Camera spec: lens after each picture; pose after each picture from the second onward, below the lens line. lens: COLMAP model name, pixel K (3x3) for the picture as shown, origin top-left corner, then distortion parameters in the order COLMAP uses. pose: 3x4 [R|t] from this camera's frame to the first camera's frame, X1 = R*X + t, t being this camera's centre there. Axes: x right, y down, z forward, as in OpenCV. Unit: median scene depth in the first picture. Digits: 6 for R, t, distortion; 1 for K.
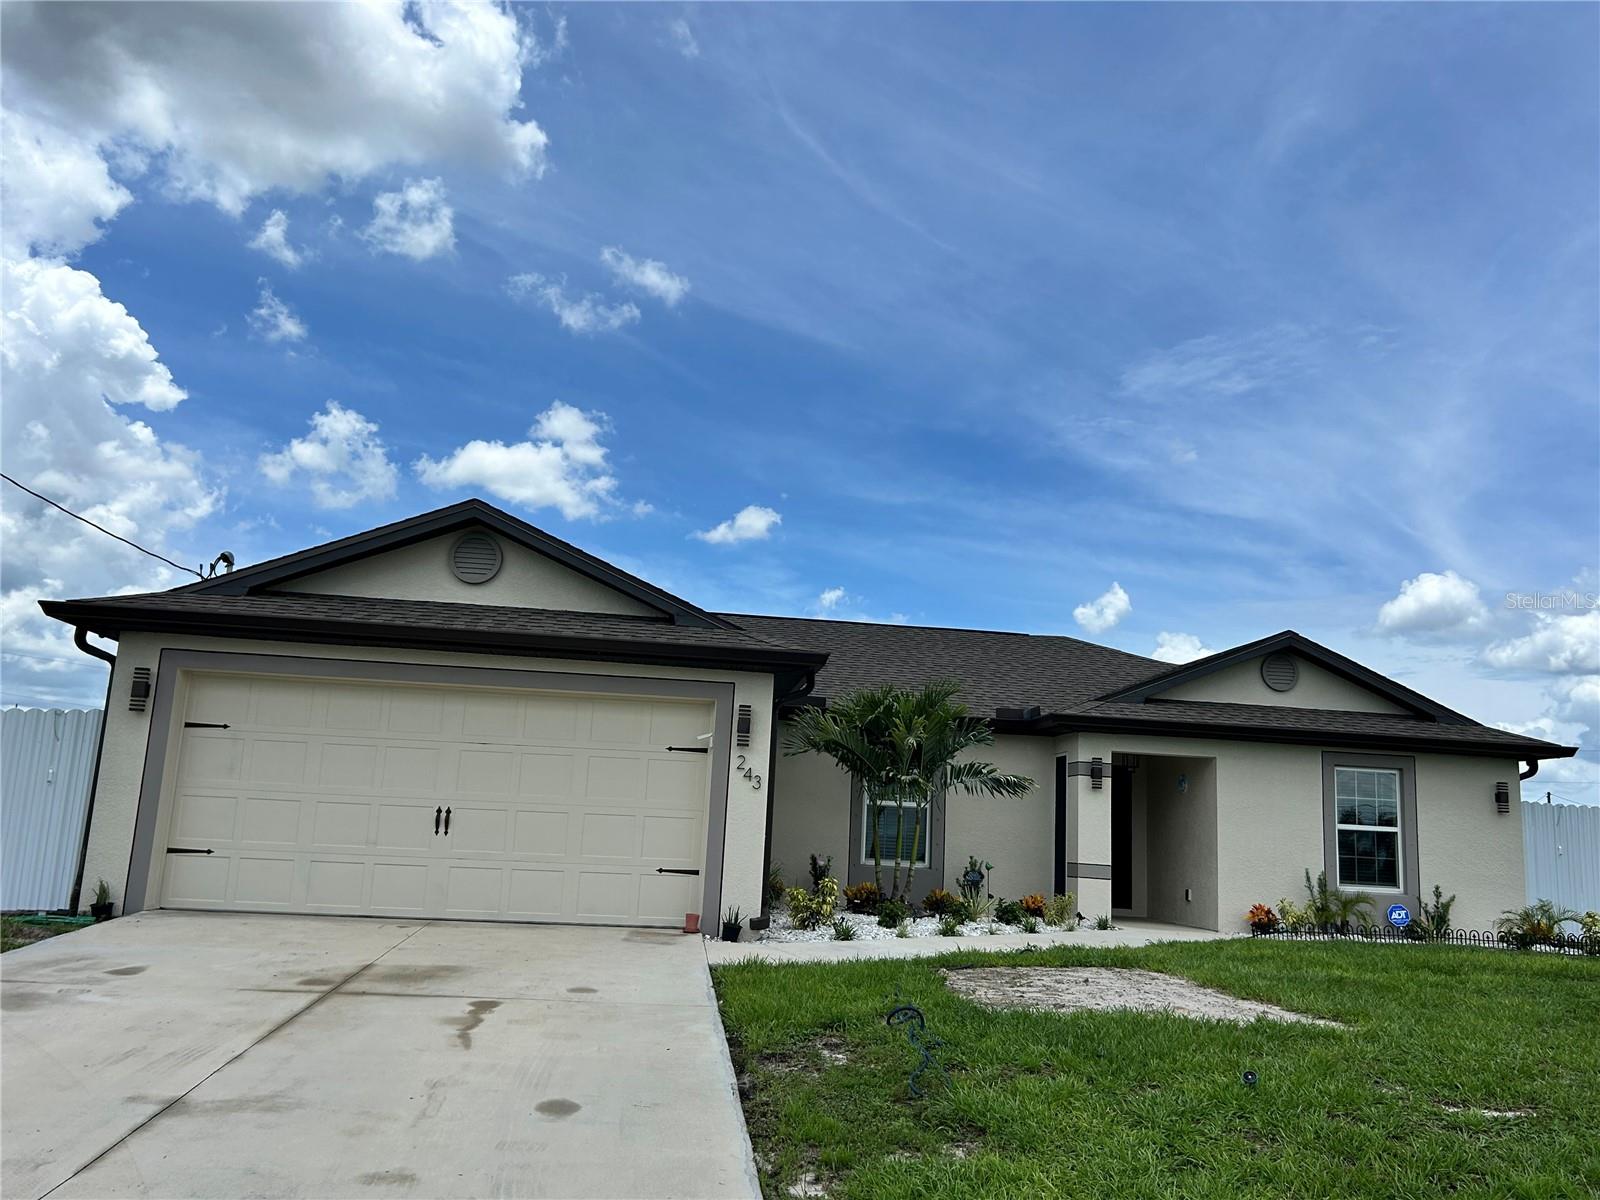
lens RADIAL K [[1294.1, 0, 800.0], [0, 1294.1, 600.0], [0, 0, 1]] dist [0.013513, 0.004732]
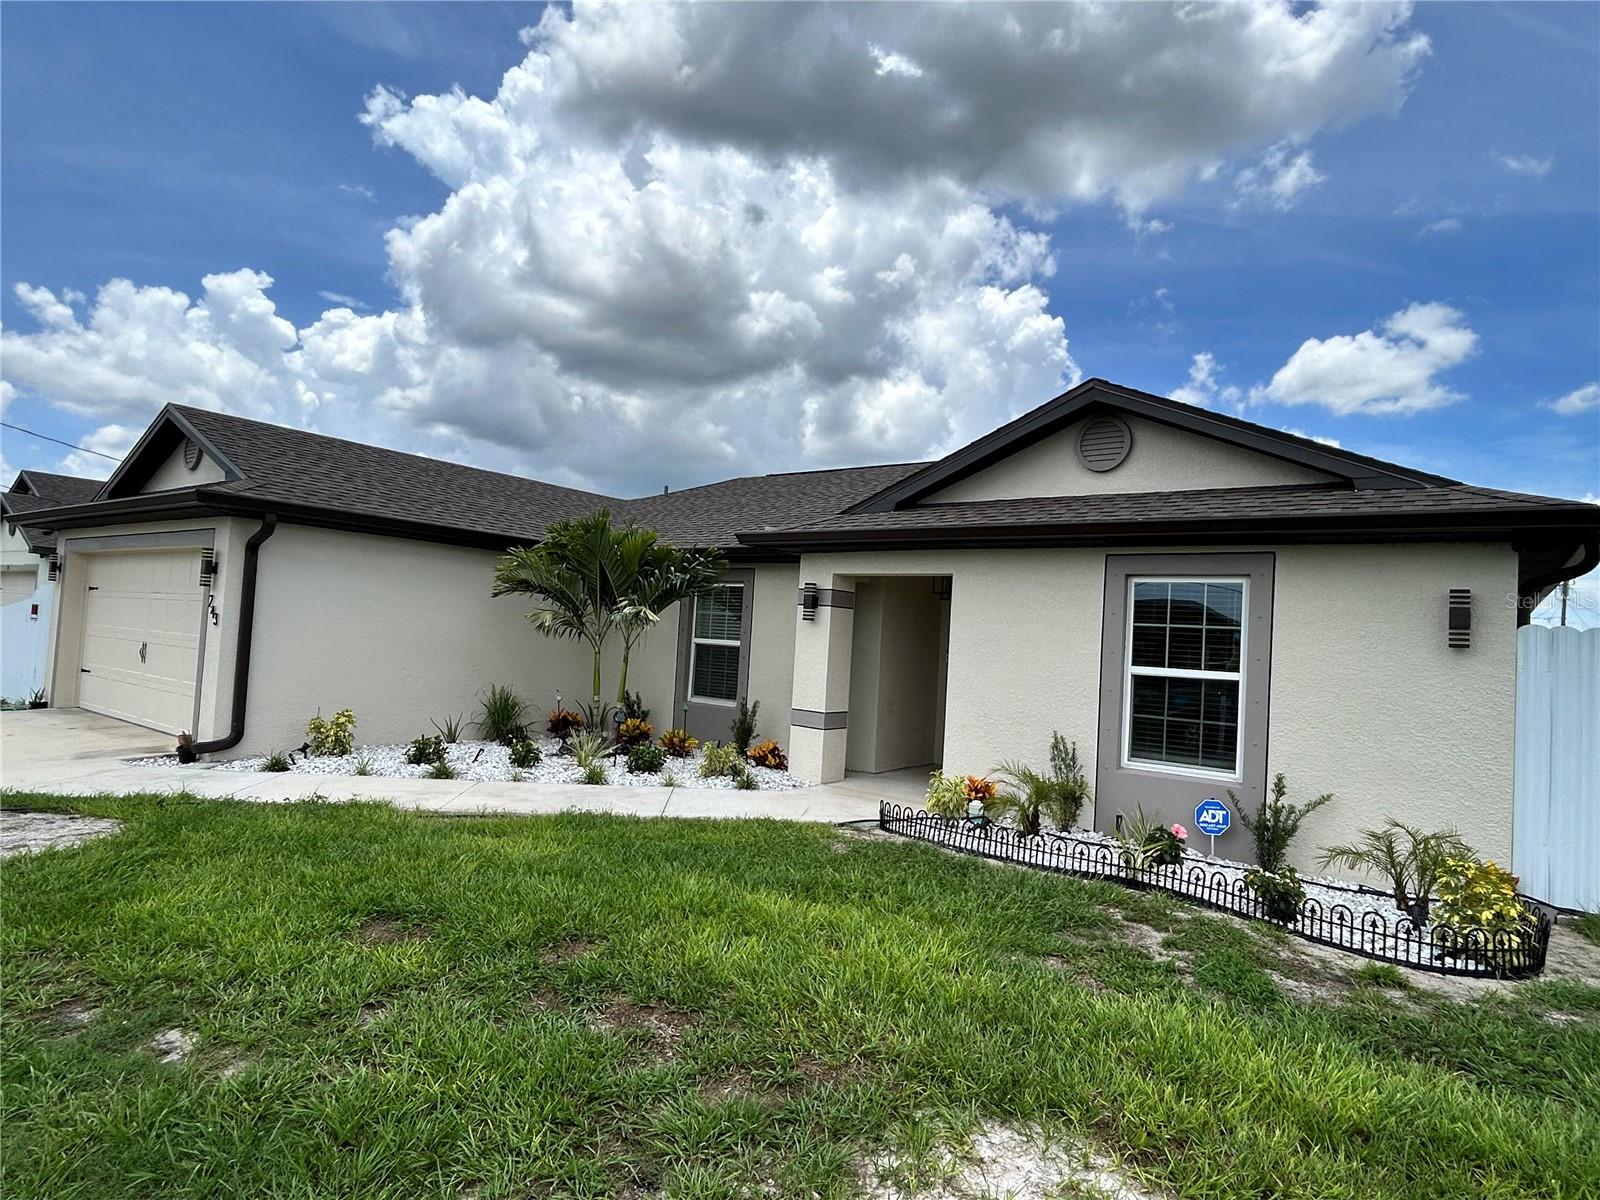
lens RADIAL K [[899.7, 0, 800.0], [0, 899.7, 600.0], [0, 0, 1]] dist [0.005782, 0.000277]
pose [[0.738443, -0.037921, -0.673249, 0.592977], [0.103960, 0.992883, 0.058103, 0.097515], [0.666254, -0.112897, 0.737130, 0.567786]]
